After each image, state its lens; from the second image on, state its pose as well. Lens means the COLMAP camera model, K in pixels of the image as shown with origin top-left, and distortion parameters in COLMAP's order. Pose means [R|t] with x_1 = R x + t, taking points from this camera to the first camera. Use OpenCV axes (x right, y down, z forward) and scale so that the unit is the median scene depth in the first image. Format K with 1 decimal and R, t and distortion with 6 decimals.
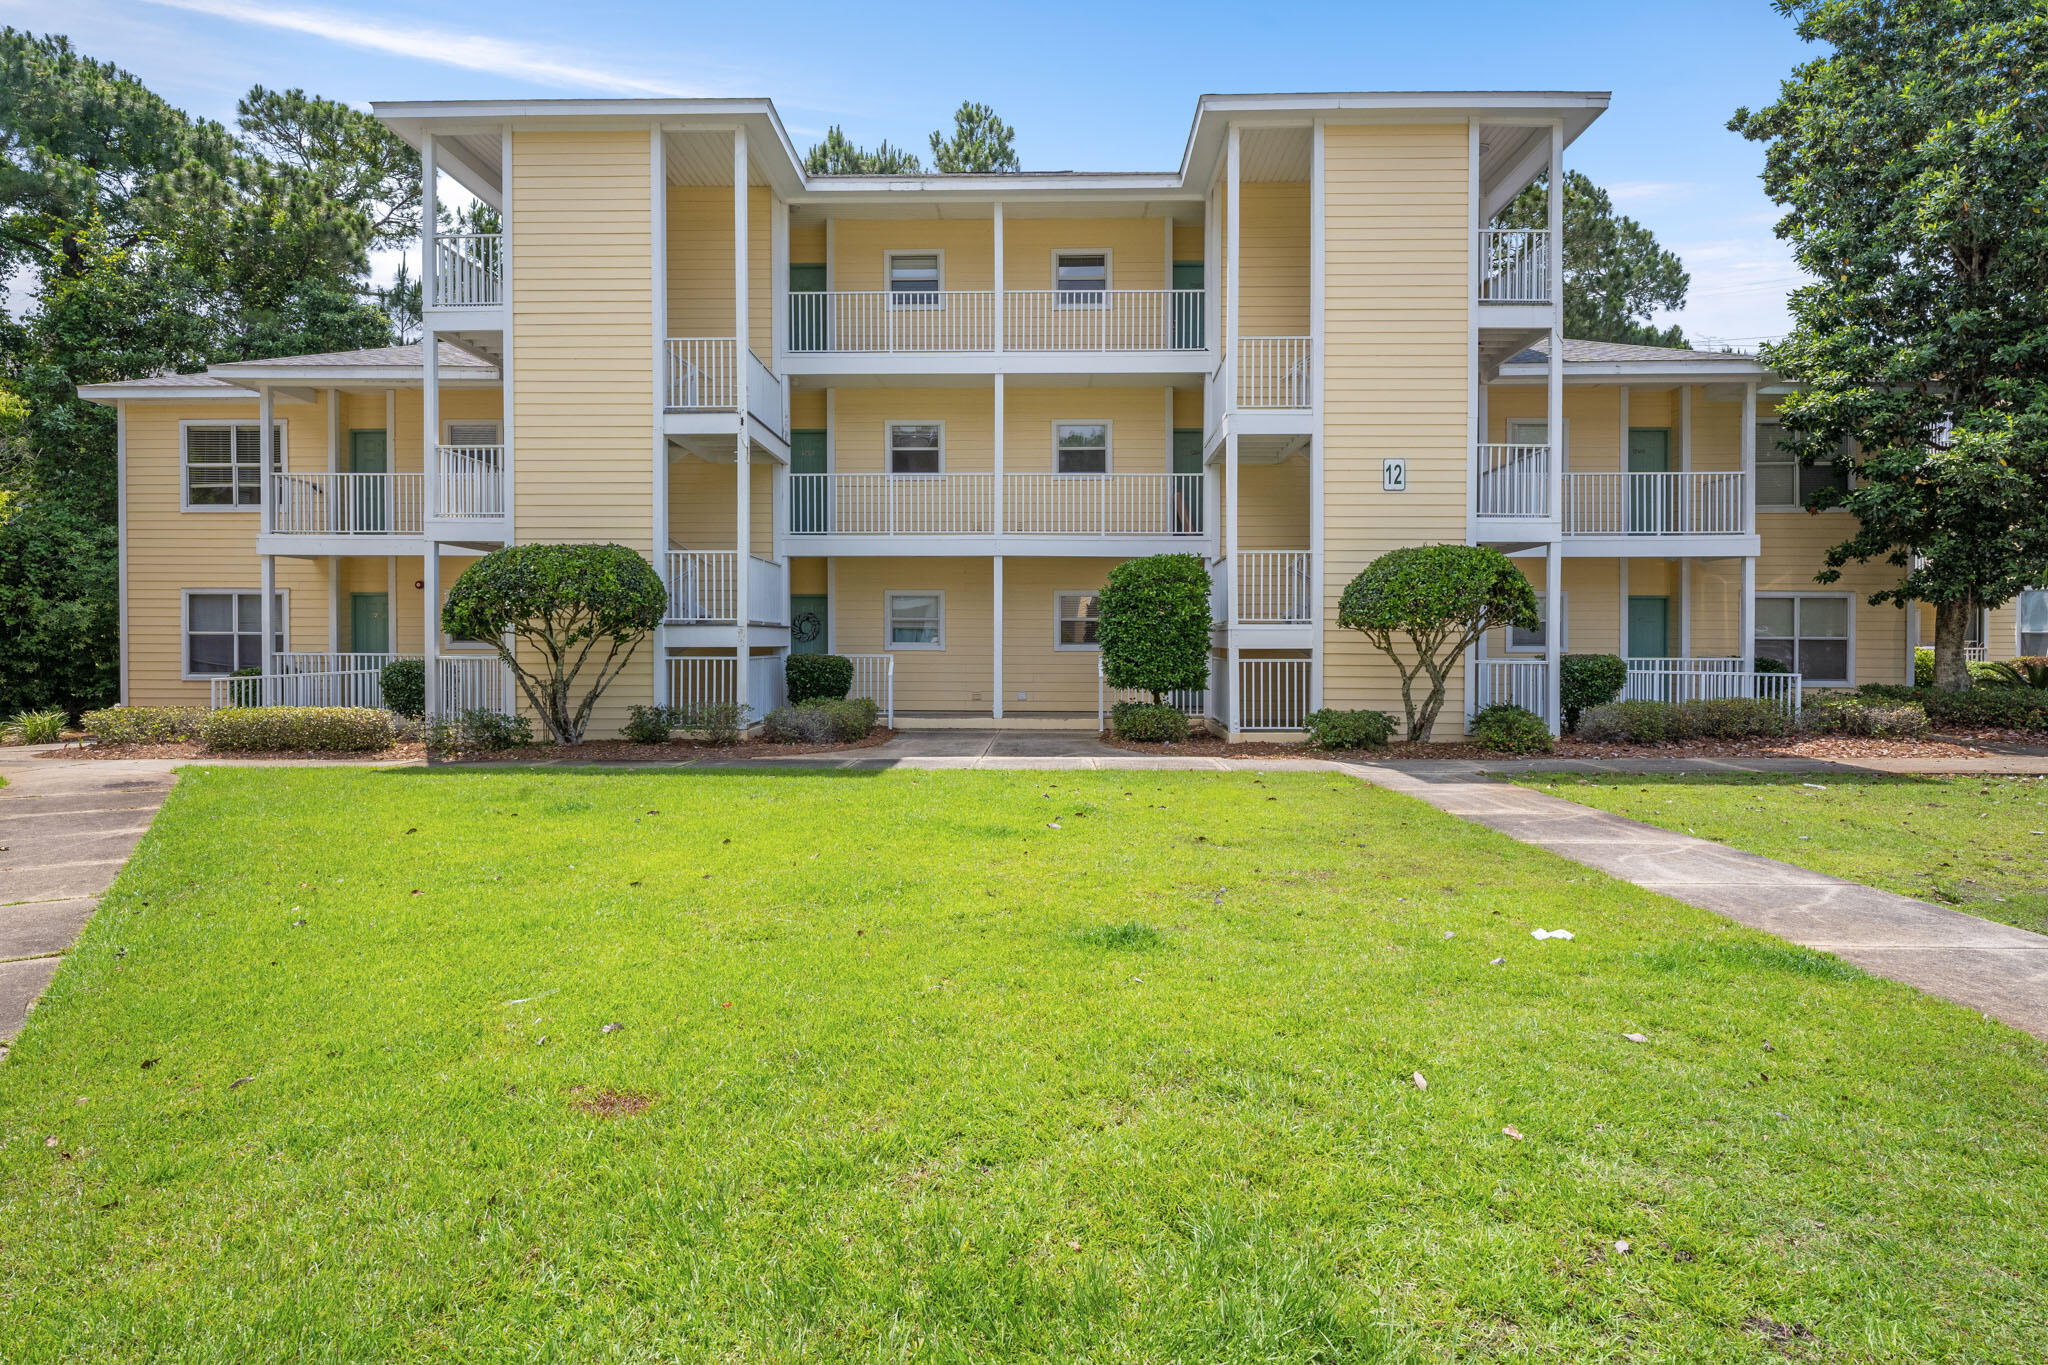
lens RADIAL K [[1173.1, 0, 1024.0], [0, 1173.1, 682.5], [0, 0, 1]] dist [0.001547, 0.000122]
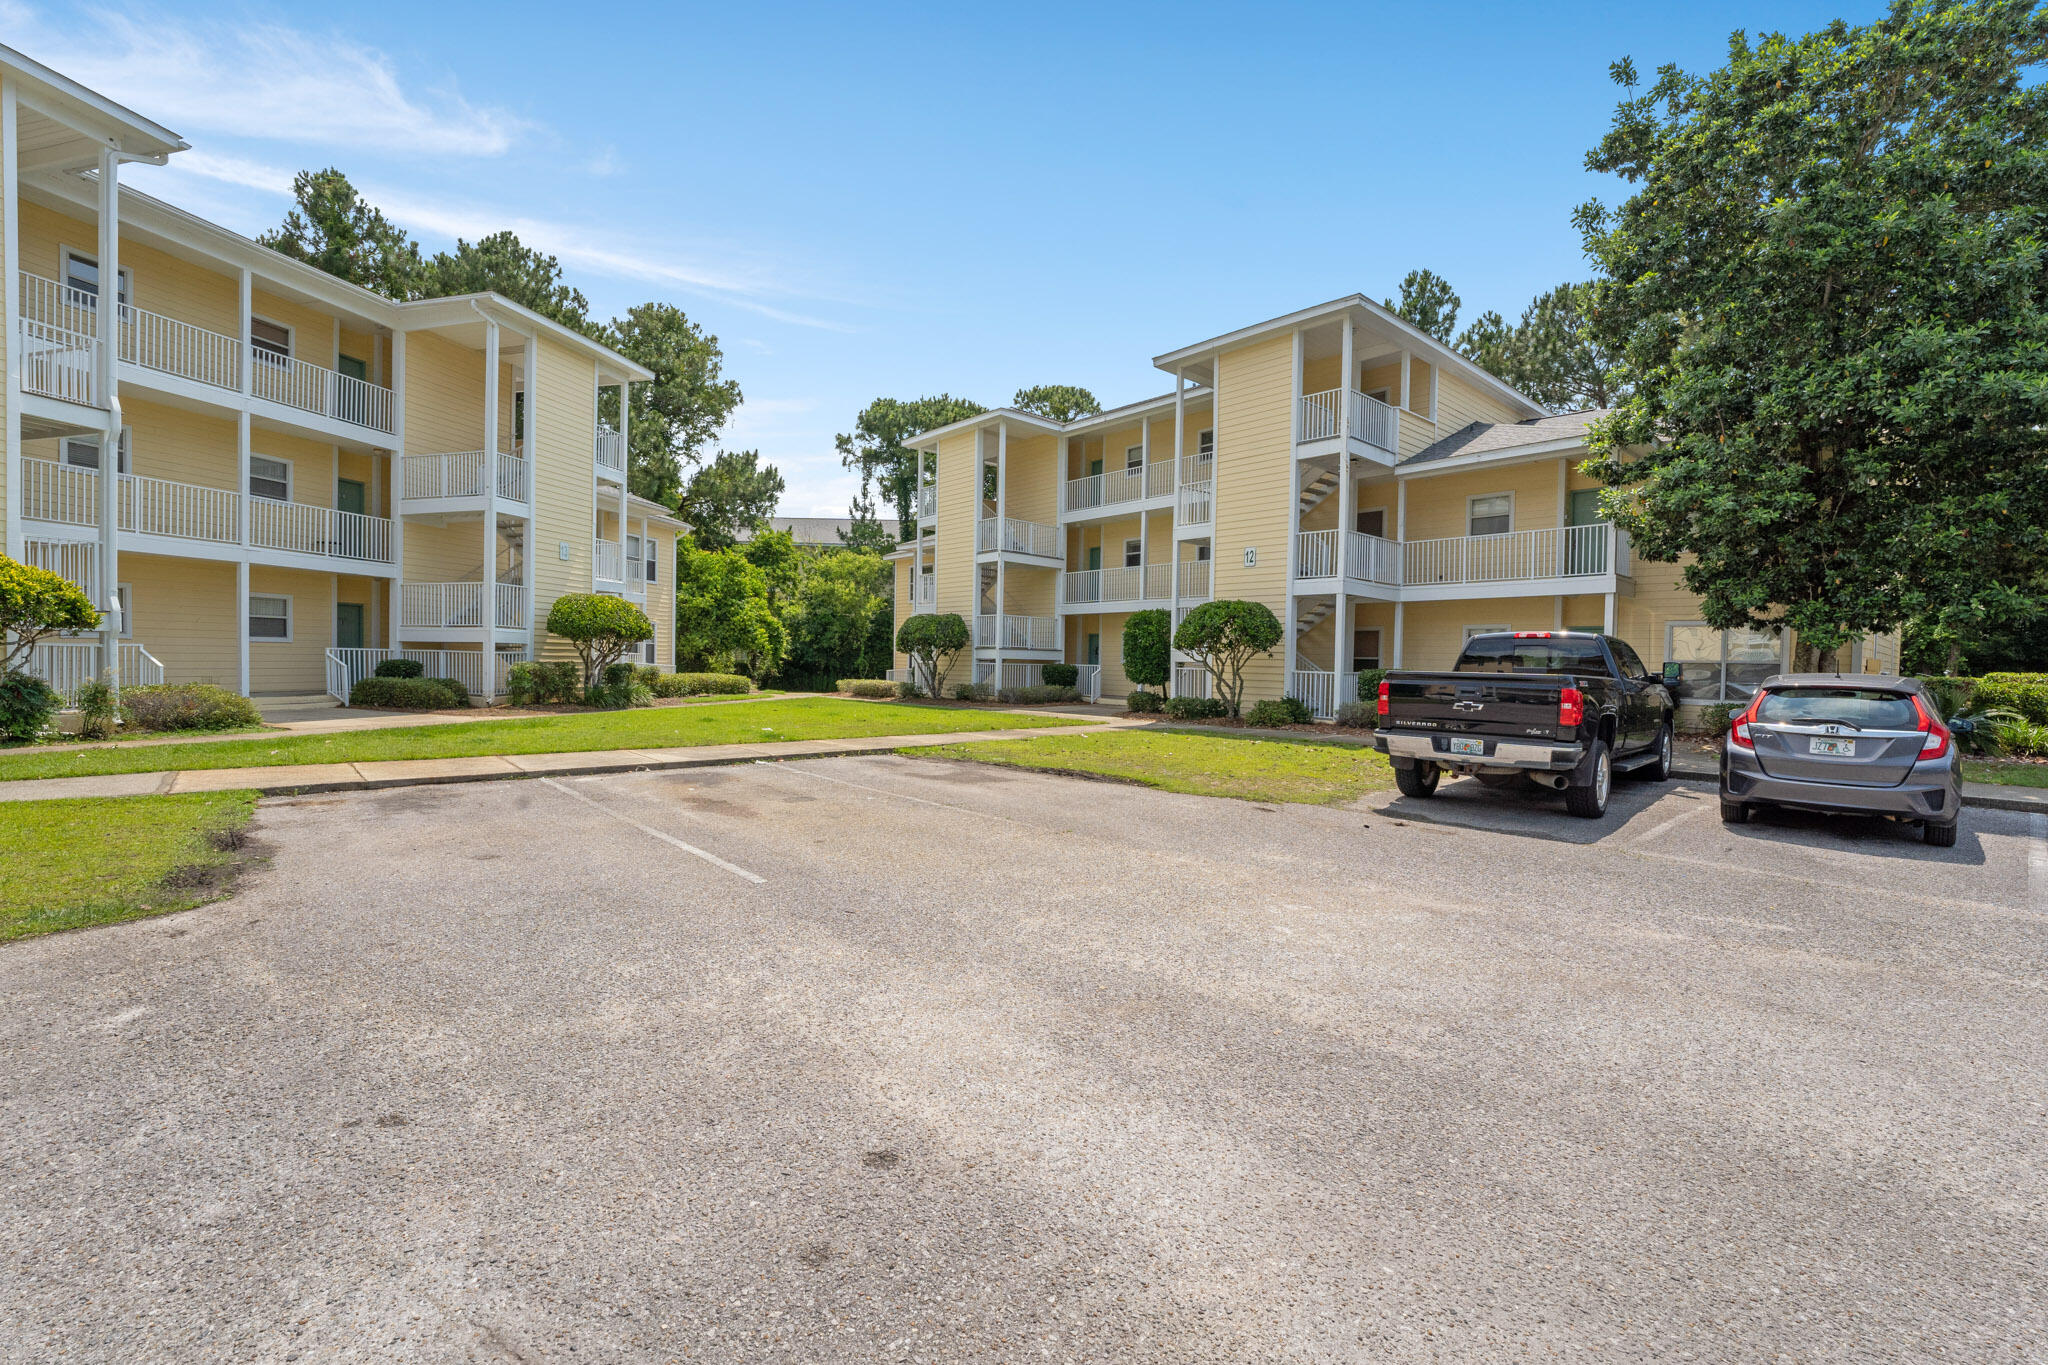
lens RADIAL K [[853.7, 0, 1024.0], [0, 853.7, 682.5], [0, 0, 1]] dist [-0.000033, 0.000005]
pose [[0.679028, 0.029178, -0.733533, 0.896041], [-0.039906, 0.999200, 0.002804, 0.007130], [0.733027, 0.027368, 0.679649, -0.036837]]
